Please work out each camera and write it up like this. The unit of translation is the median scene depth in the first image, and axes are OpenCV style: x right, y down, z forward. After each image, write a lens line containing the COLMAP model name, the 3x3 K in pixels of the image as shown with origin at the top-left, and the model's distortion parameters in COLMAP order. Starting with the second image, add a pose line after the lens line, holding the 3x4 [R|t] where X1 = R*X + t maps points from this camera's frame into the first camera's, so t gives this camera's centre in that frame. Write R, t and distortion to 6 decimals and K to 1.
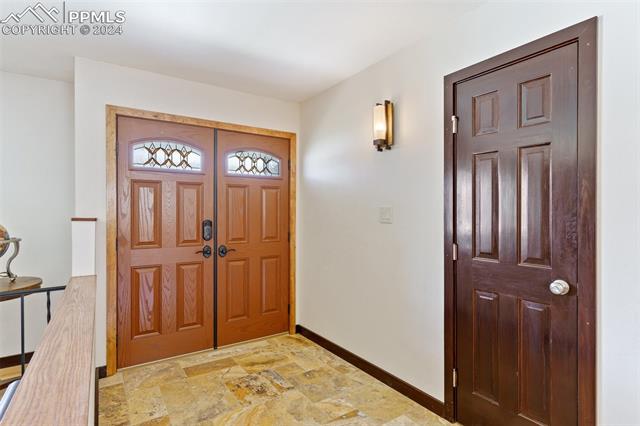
lens RADIAL K [[349.6, 0, 320.0], [0, 349.6, 213.0], [0, 0, 1]] dist [0.000158, -0.000034]
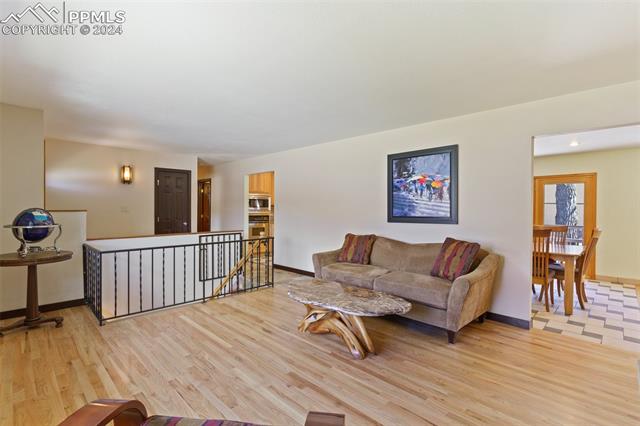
lens RADIAL K [[309.7, 0, 320.0], [0, 309.7, 213.0], [0, 0, 1]] dist [-0.001419, -0.000128]
pose [[-0.207646, -0.005762, 0.978187, -1.937496], [-0.011475, 0.999928, 0.003454, 0.010675], [-0.978137, -0.010508, -0.207698, 0.043872]]
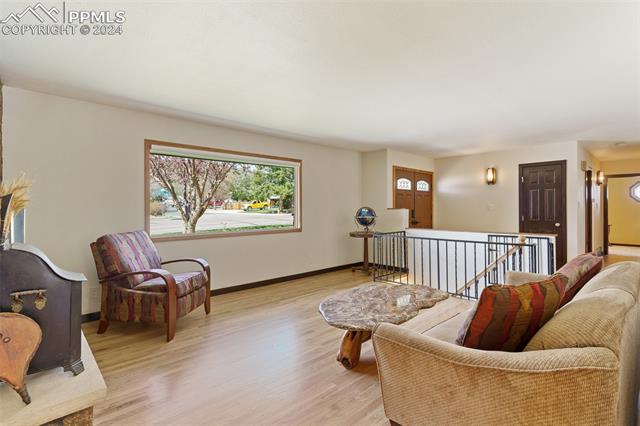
lens RADIAL K [[309.7, 0, 320.0], [0, 309.7, 213.0], [0, 0, 1]] dist [-0.001419, -0.000128]
pose [[0.985916, -0.001799, 0.167230, -1.320803], [-0.001308, 0.999829, 0.018468, 0.007652], [-0.167235, -0.018427, 0.985745, -1.039826]]
